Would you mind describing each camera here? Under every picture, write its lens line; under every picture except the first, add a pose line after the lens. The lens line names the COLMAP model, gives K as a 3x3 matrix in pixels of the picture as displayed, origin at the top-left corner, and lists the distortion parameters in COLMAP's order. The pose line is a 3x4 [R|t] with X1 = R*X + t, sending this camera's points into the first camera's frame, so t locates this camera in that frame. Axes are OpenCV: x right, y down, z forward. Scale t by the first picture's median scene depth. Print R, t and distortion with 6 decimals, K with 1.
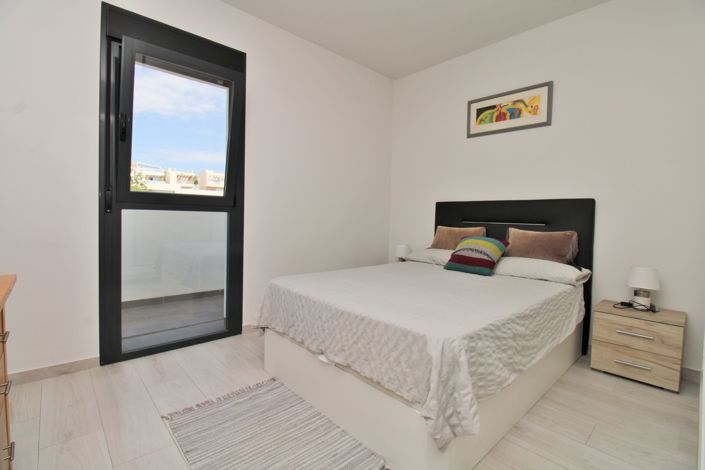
lens RADIAL K [[328.9, 0, 356.1], [0, 328.9, 235.0], [0, 0, 1]] dist [-0.004526, -0.000051]
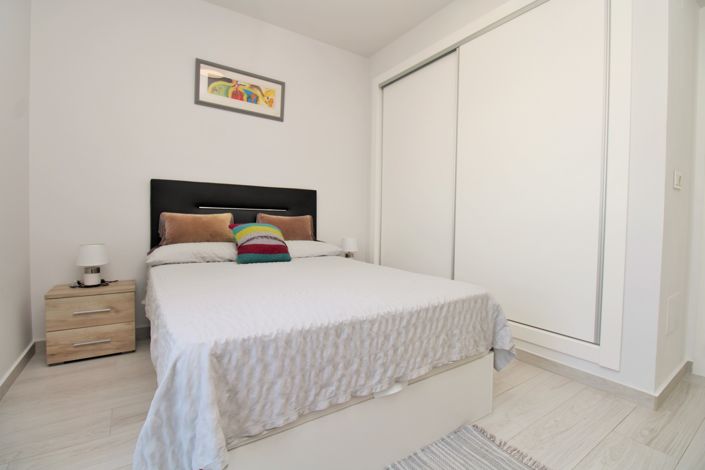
lens RADIAL K [[328.9, 0, 357.1], [0, 328.9, 230.4], [0, 0, 1]] dist [-0.004526, -0.000051]
pose [[0.144034, -0.075642, 0.986677, -0.485525], [0.029177, 0.996965, 0.072172, -0.032336], [-0.989142, 0.018393, 0.145804, 0.550912]]
